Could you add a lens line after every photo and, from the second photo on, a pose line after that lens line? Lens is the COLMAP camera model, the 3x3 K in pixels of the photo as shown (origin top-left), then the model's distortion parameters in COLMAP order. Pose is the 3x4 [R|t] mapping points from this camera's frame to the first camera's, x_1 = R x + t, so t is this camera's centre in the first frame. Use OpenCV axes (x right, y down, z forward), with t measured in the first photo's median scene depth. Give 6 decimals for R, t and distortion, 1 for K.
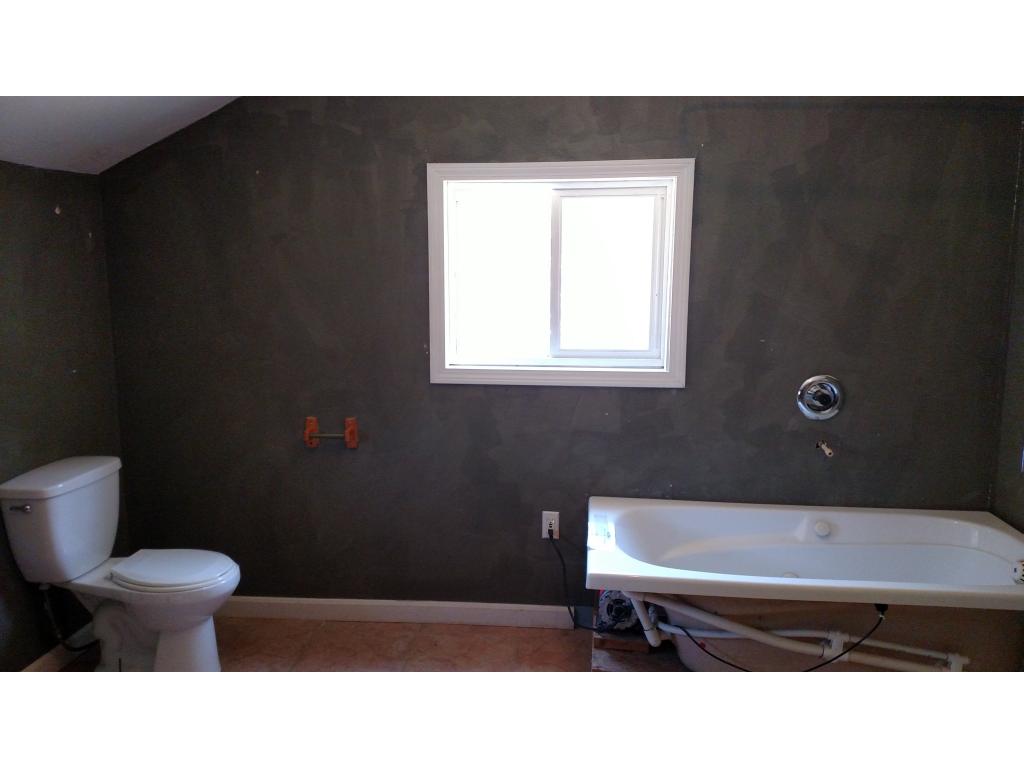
lens RADIAL K [[805.8, 0, 515.3], [0, 805.8, 390.8], [0, 0, 1]] dist [0.206641, -0.413132]
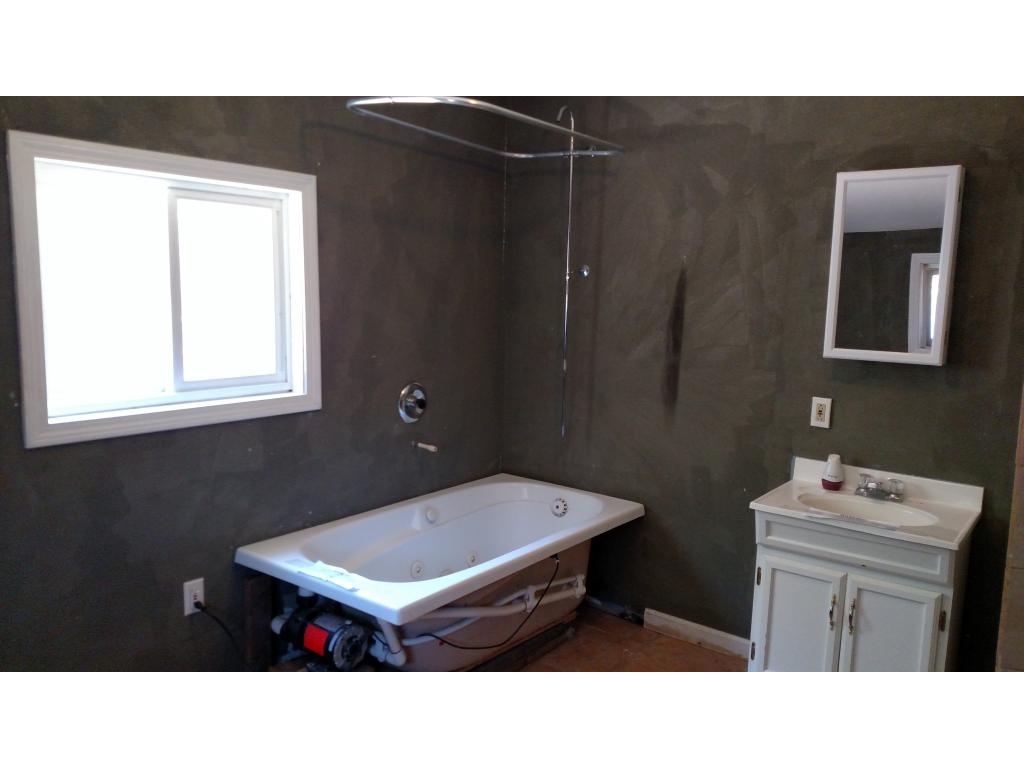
lens RADIAL K [[805.8, 0, 515.3], [0, 805.8, 390.8], [0, 0, 1]] dist [0.206641, -0.413132]
pose [[0.500470, -0.102216, 0.859698, -0.515670], [0.102854, 0.992993, 0.058188, -0.058727], [-0.859622, 0.059303, 0.507477, 0.301003]]
